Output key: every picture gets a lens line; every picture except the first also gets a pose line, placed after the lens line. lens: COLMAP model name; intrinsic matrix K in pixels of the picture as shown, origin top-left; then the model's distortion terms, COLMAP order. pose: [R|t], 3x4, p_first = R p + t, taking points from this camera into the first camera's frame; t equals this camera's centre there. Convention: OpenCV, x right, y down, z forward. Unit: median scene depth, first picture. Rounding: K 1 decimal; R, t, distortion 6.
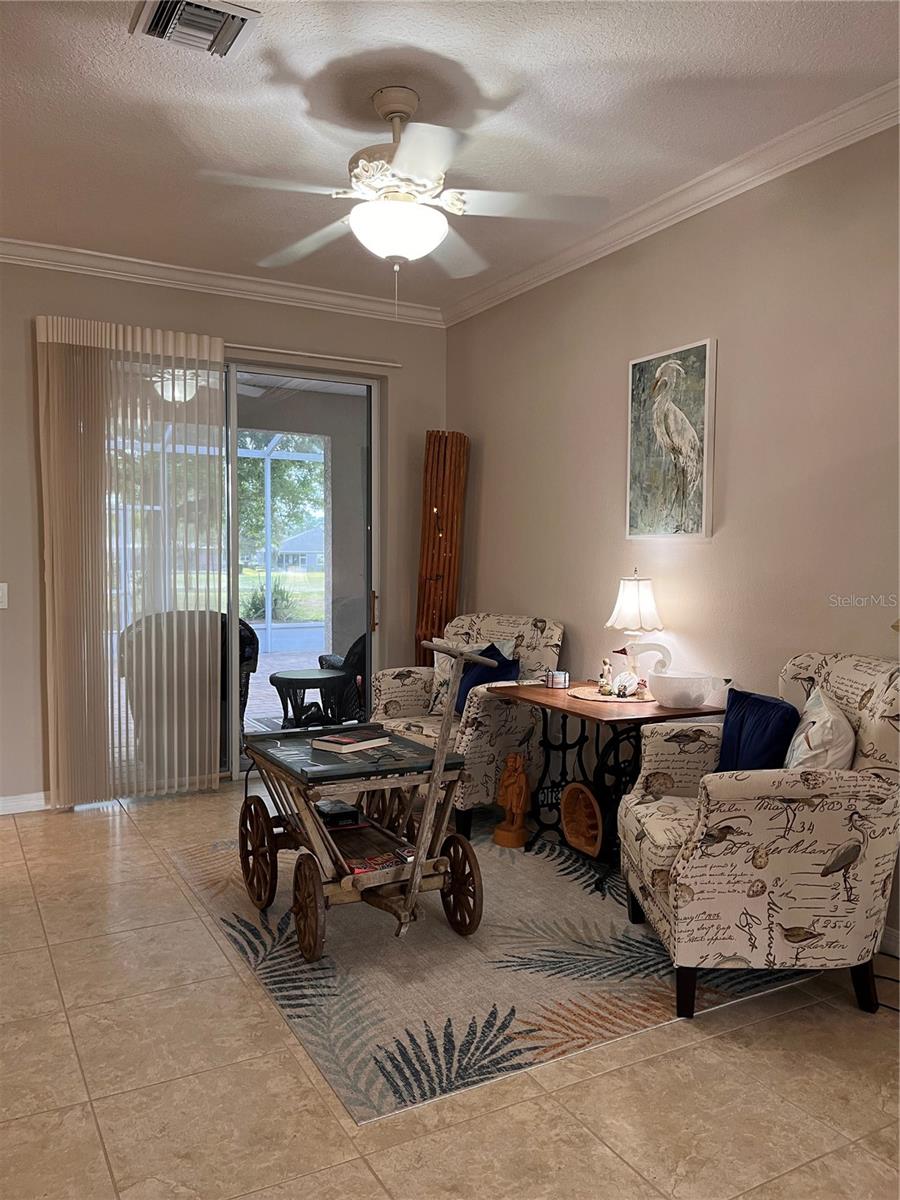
lens RADIAL K [[916.0, 0, 453.2], [0, 916.0, 606.5], [0, 0, 1]] dist [0.067773, -0.092675]
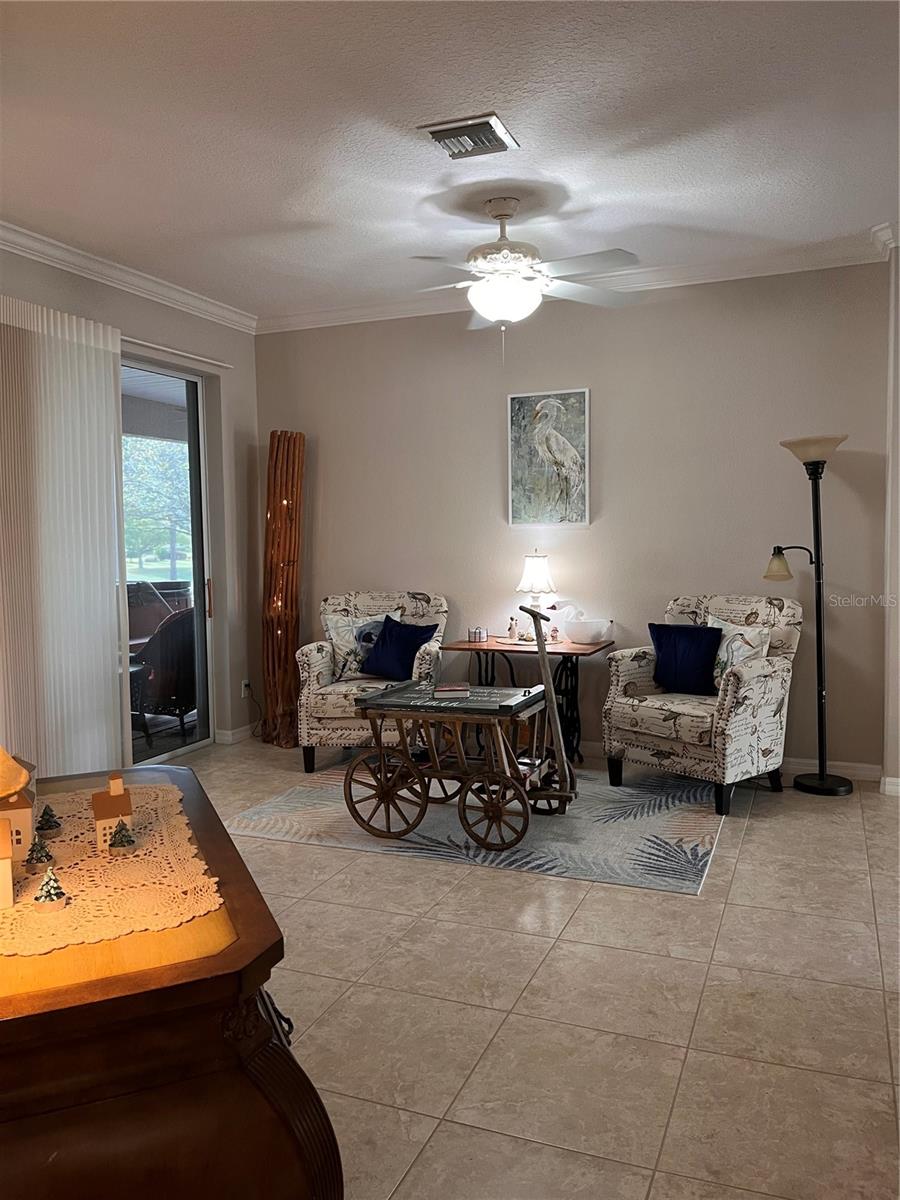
lens RADIAL K [[916.0, 0, 470.0], [0, 916.0, 594.8], [0, 0, 1]] dist [0.067773, -0.092675]
pose [[0.774869, -0.065171, 0.628754, -0.914472], [0.059493, 0.997775, 0.030101, -0.023442], [-0.629317, 0.014082, 0.777021, -0.005176]]
